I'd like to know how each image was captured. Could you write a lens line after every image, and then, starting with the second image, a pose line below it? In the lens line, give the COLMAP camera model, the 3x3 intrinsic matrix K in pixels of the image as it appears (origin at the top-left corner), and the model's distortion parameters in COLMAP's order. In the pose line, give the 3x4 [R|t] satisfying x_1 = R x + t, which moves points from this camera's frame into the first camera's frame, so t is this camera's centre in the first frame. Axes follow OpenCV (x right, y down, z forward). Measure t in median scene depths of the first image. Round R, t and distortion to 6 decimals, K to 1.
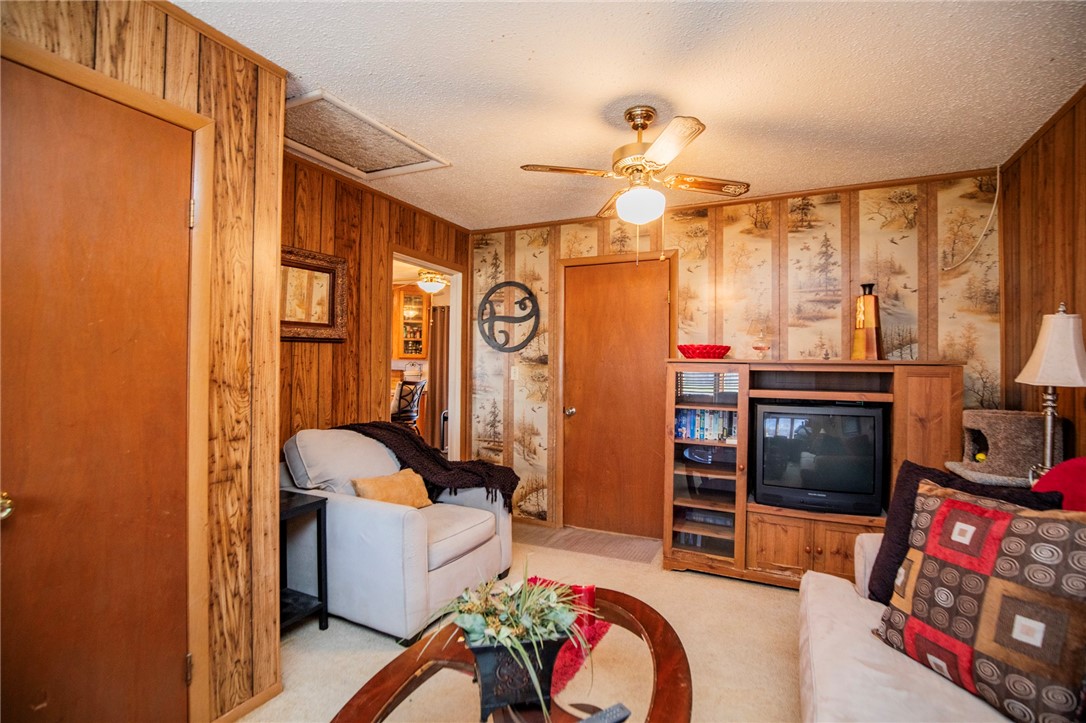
lens RADIAL K [[505.6, 0, 548.4], [0, 505.6, 361.9], [0, 0, 1]] dist [-0.029783, 0.001922]
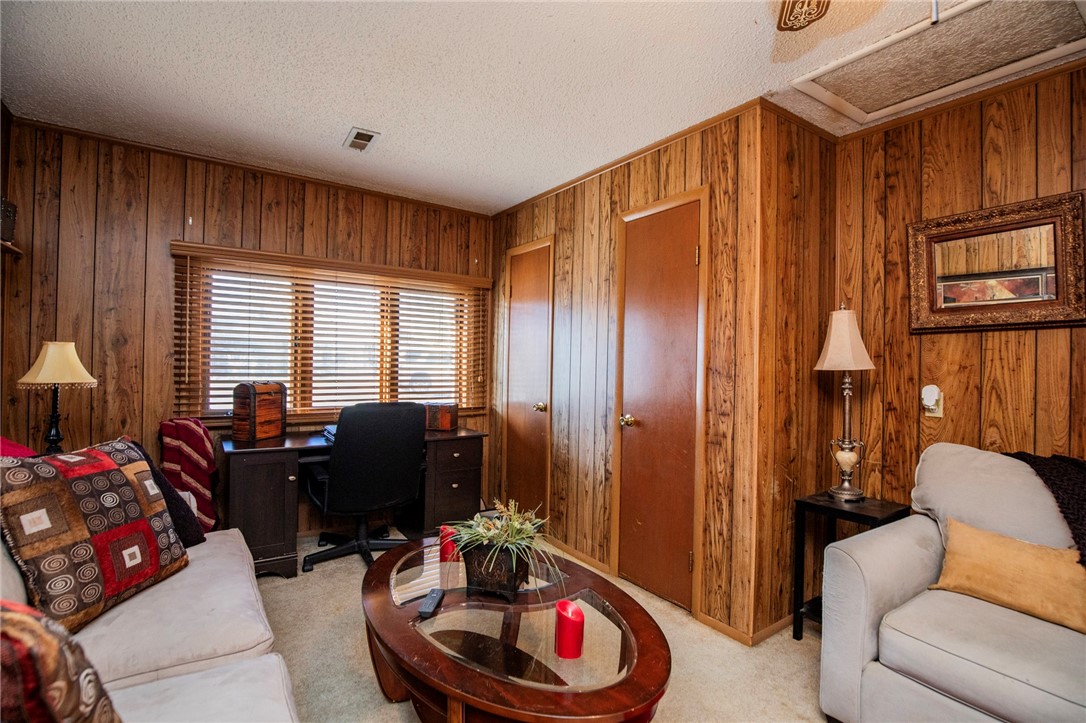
lens RADIAL K [[505.6, 0, 546.0], [0, 505.6, 364.2], [0, 0, 1]] dist [-0.029783, 0.001922]
pose [[-0.486461, -0.018659, -0.873503, 0.738399], [-0.017965, 0.999774, -0.011351, 0.046552], [0.873518, 0.010171, -0.486686, 1.217330]]
